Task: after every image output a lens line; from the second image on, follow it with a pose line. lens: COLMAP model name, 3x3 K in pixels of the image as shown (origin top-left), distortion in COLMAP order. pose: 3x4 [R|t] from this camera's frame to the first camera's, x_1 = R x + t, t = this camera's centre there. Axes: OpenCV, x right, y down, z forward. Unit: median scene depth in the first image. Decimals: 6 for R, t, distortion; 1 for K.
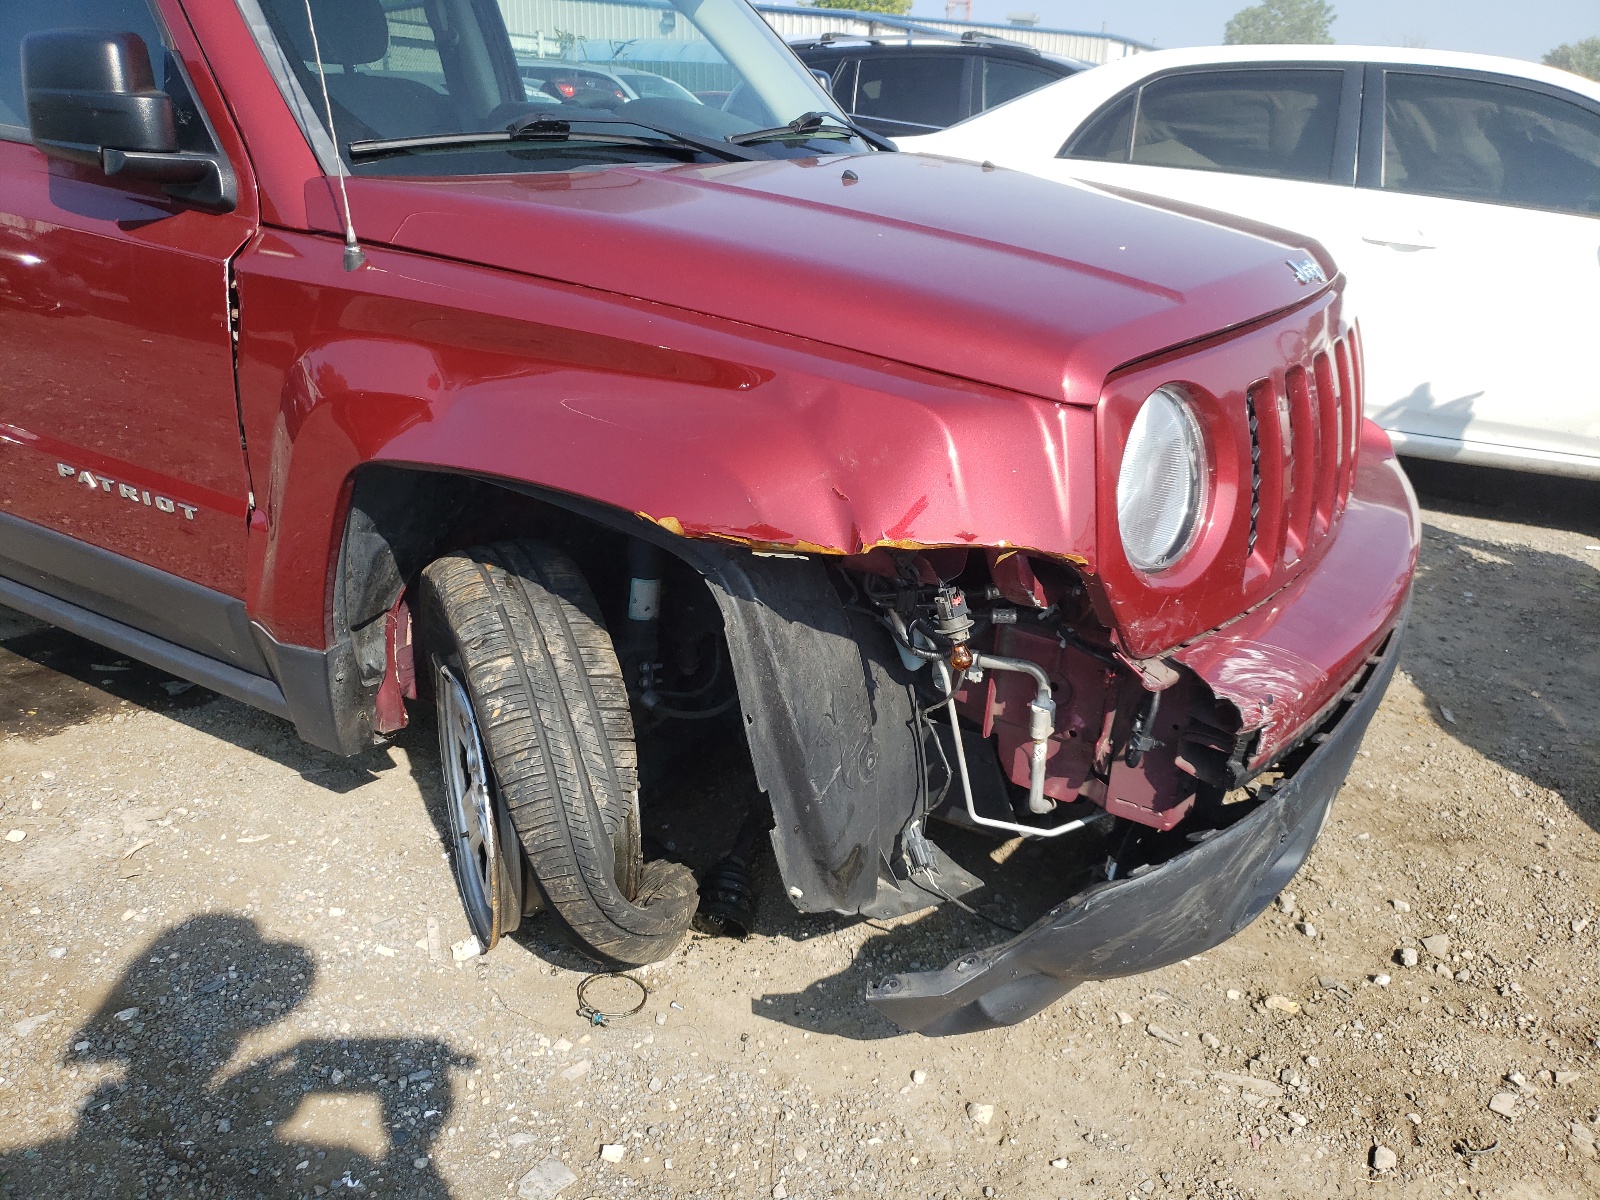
lens RADIAL K [[1236.4, 0, 801.8], [0, 1236.4, 595.8], [0, 0, 1]] dist [0.010561, -0.001968]
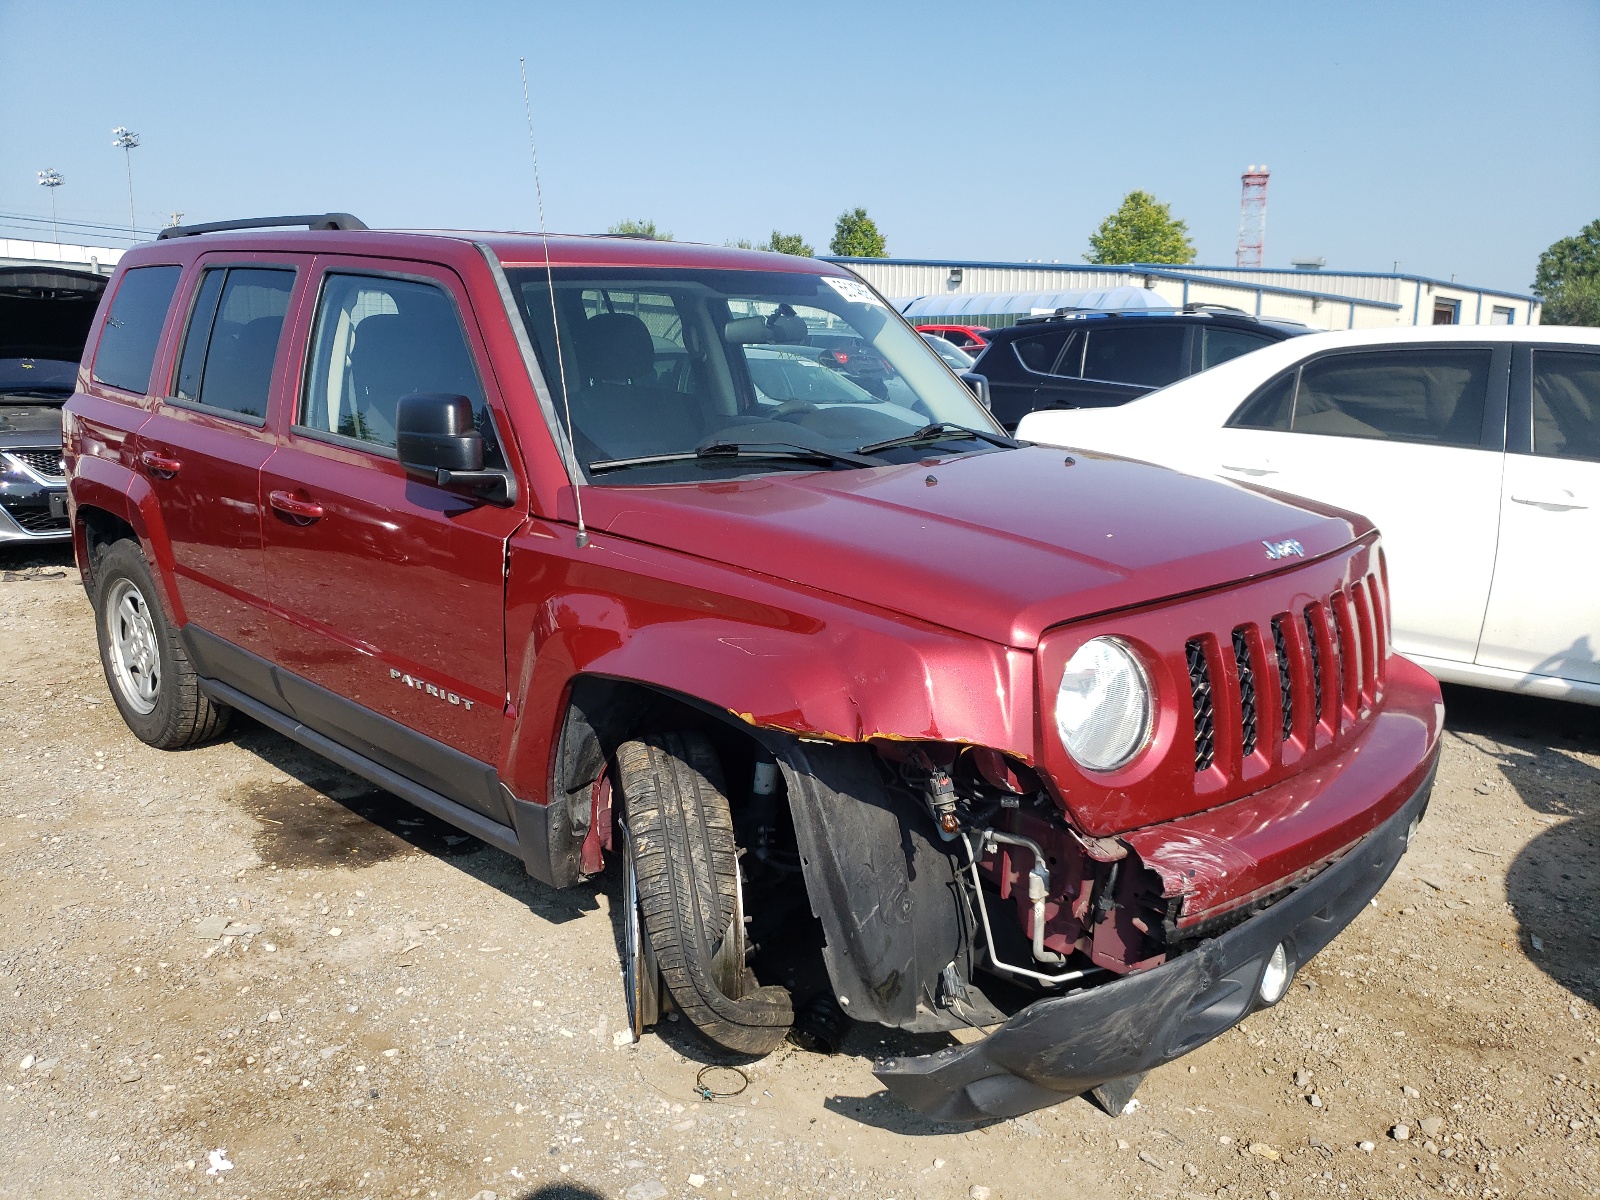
lens RADIAL K [[1236.4, 0, 796.7], [0, 1236.4, 604.1], [0, 0, 1]] dist [0.010561, -0.001968]
pose [[0.973779, 0.018627, -0.226730, 0.218146], [-0.057848, 0.984157, -0.167597, 0.039231], [0.220016, 0.176318, 0.959429, -0.345454]]
